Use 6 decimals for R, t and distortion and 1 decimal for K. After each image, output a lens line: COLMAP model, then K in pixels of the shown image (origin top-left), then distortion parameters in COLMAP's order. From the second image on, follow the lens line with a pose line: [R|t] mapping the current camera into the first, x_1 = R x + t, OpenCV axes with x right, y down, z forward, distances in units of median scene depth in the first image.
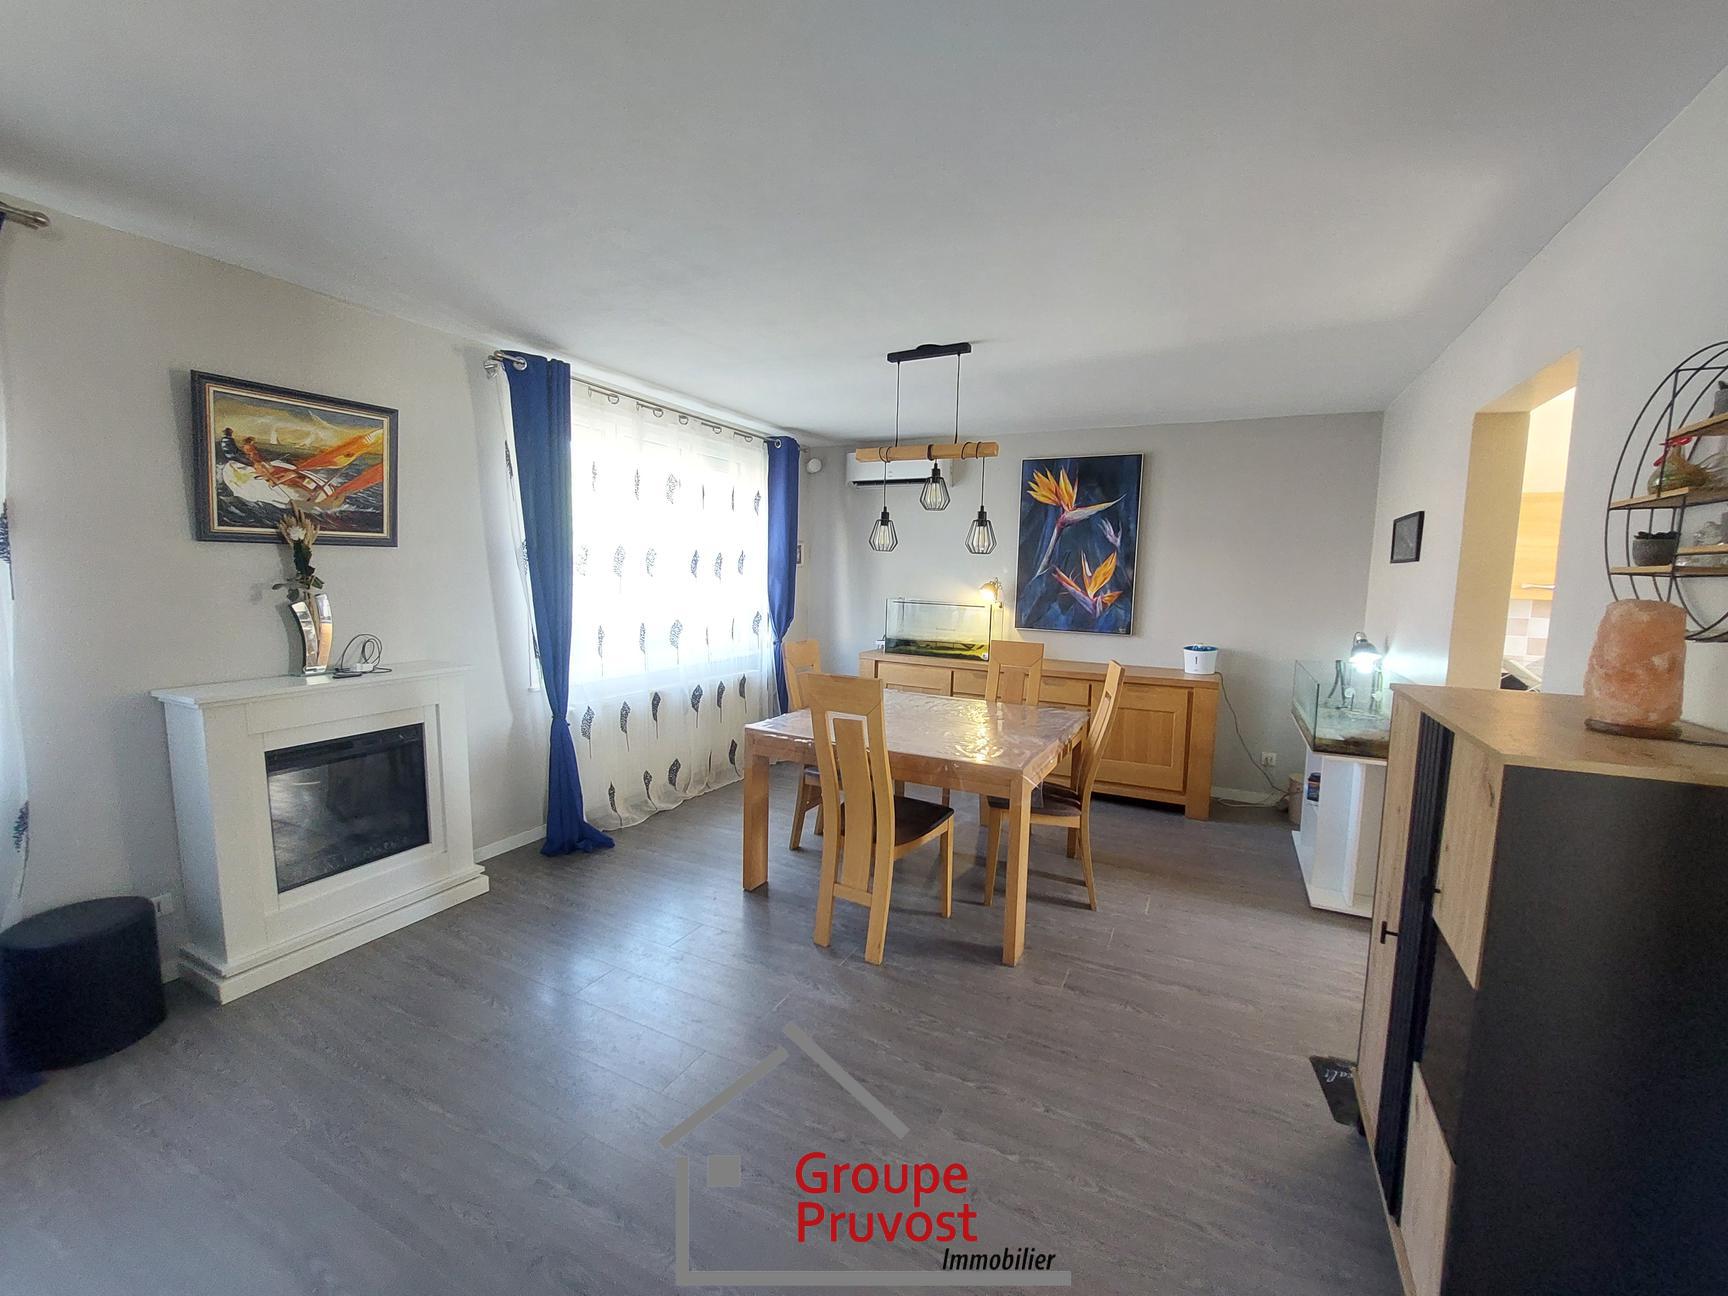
lens RADIAL K [[693.4, 0, 878.1], [0, 693.4, 647.3], [0, 0, 1]] dist [-0.015457, 0.000010]
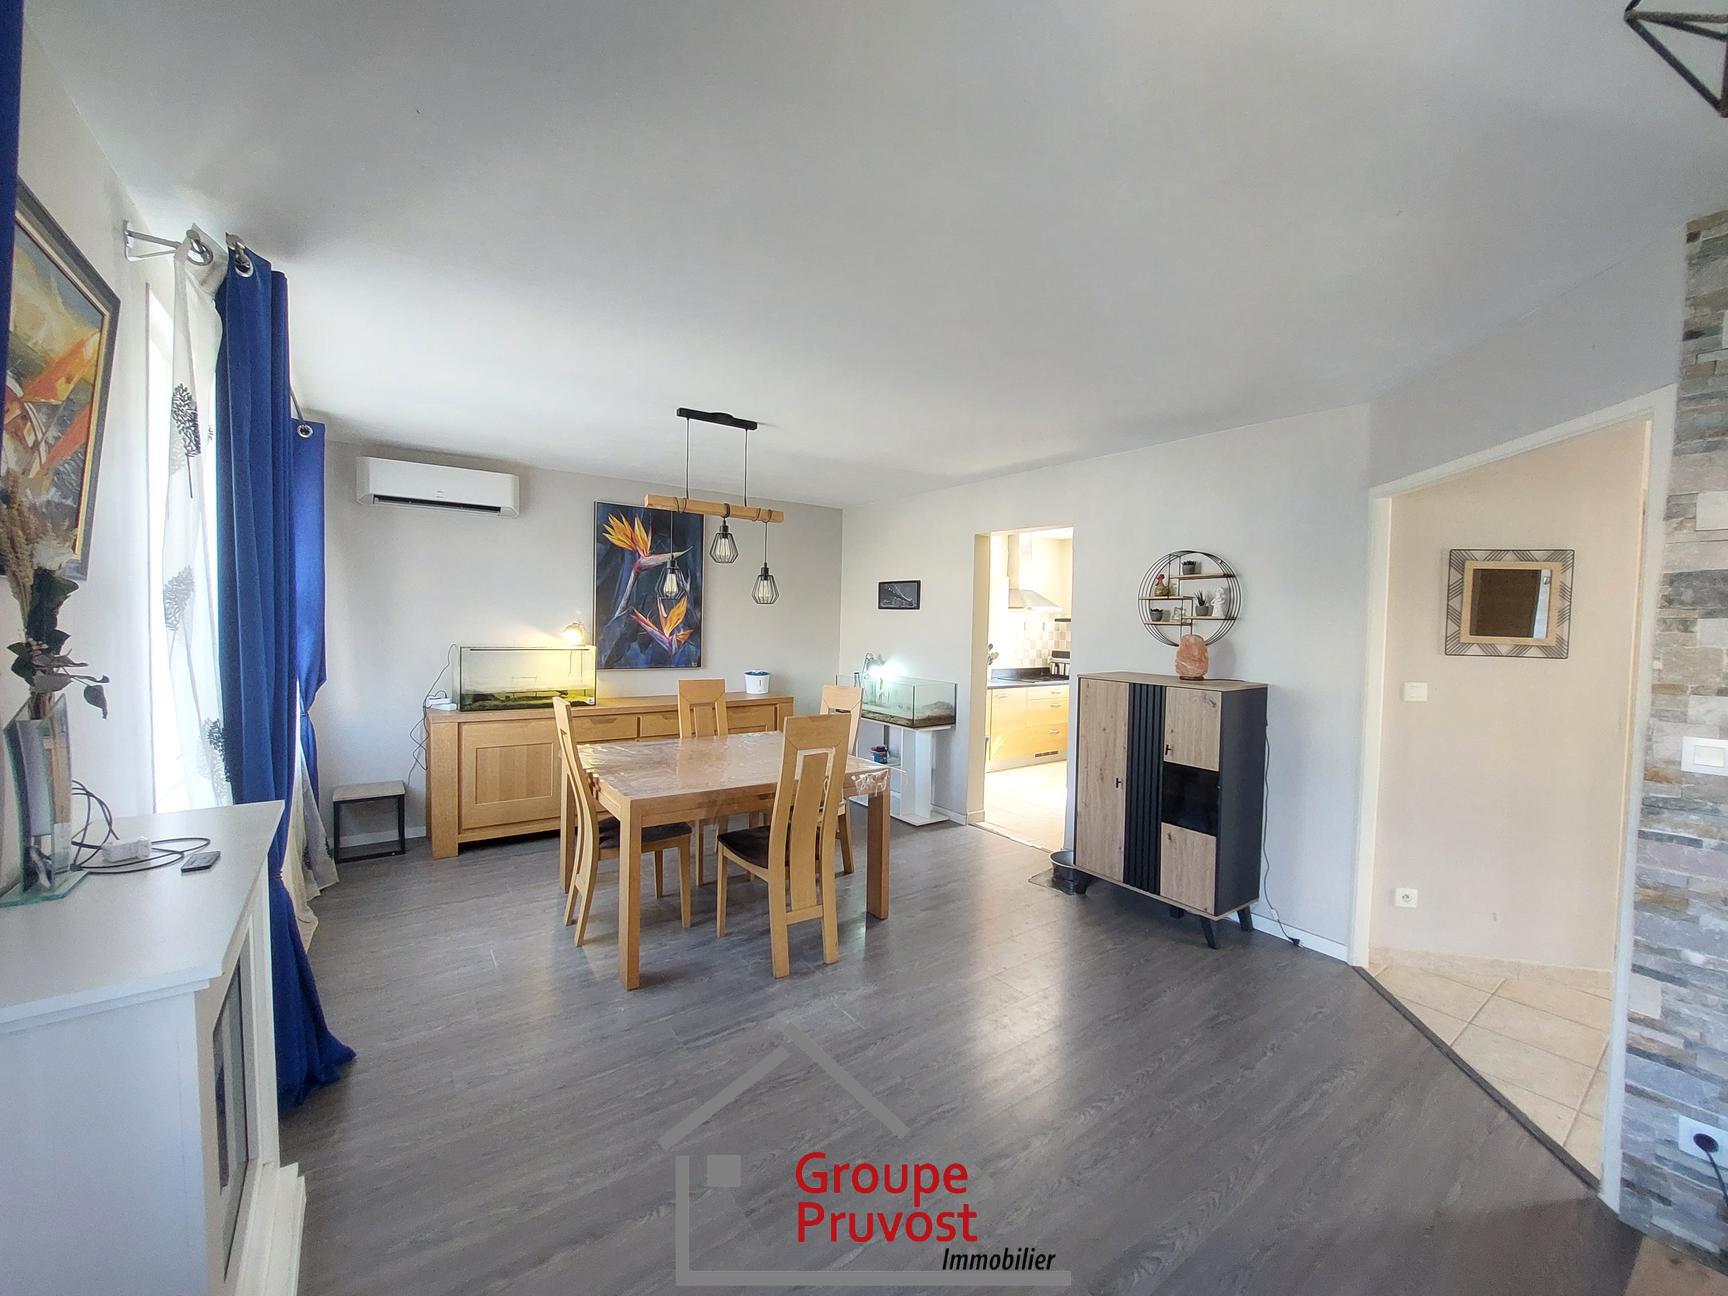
lens RADIAL K [[693.4, 0, 882.6], [0, 693.4, 649.9], [0, 0, 1]] dist [-0.015457, 0.000010]
pose [[0.455971, -0.050988, 0.888533, -0.516533], [0.083640, 0.996394, 0.014256, -0.037929], [-0.886056, 0.067817, 0.458592, 0.193316]]
